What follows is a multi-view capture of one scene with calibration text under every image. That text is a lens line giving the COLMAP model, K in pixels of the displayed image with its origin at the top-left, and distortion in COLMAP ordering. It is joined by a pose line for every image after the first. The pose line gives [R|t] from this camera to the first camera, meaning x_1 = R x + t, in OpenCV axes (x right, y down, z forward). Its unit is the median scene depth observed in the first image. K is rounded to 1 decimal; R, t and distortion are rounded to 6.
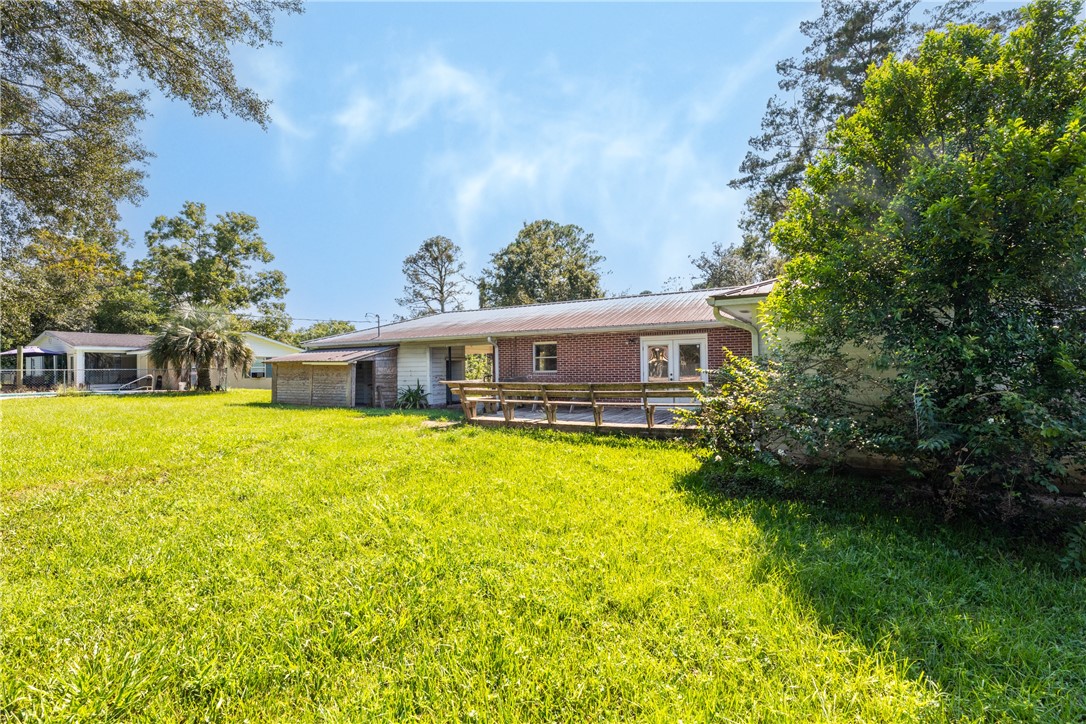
lens RADIAL K [[489.9, 0, 547.9], [0, 489.9, 369.5], [0, 0, 1]] dist [0.000460, -0.000030]
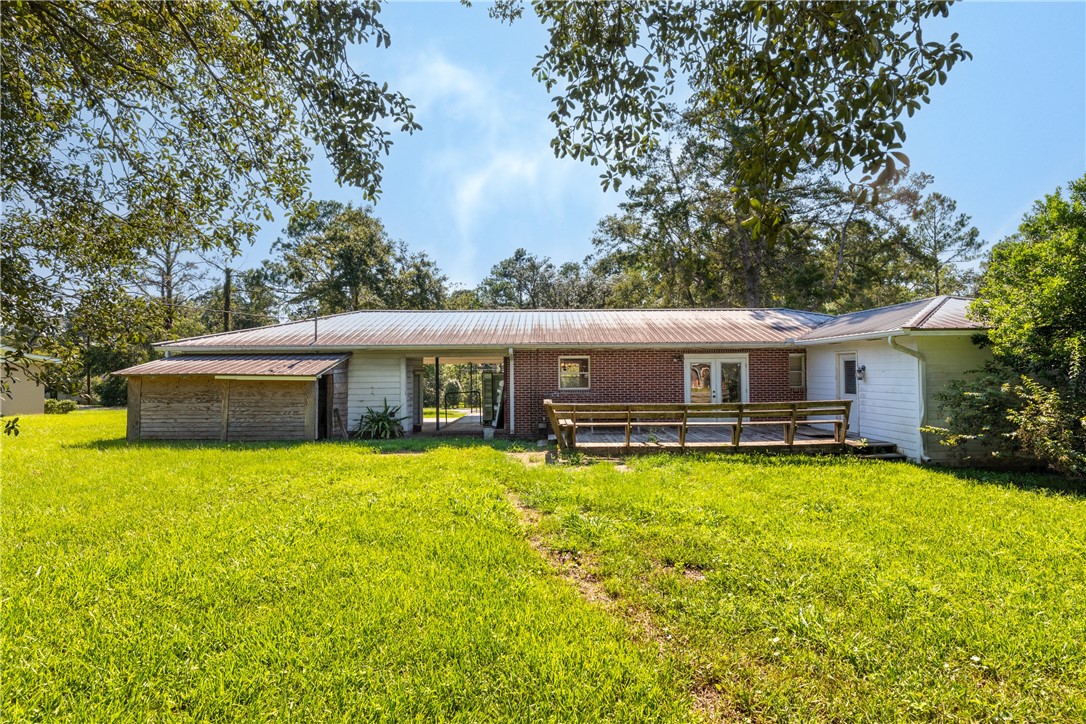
lens RADIAL K [[536.0, 0, 543.0], [0, 536.0, 362.0], [0, 0, 1]] dist [-0.000945, -0.000184]
pose [[0.868204, 0.019629, 0.495820, -0.509616], [-0.002904, 0.999401, -0.034481, -0.010637], [-0.496200, 0.028497, 0.867741, 0.160331]]
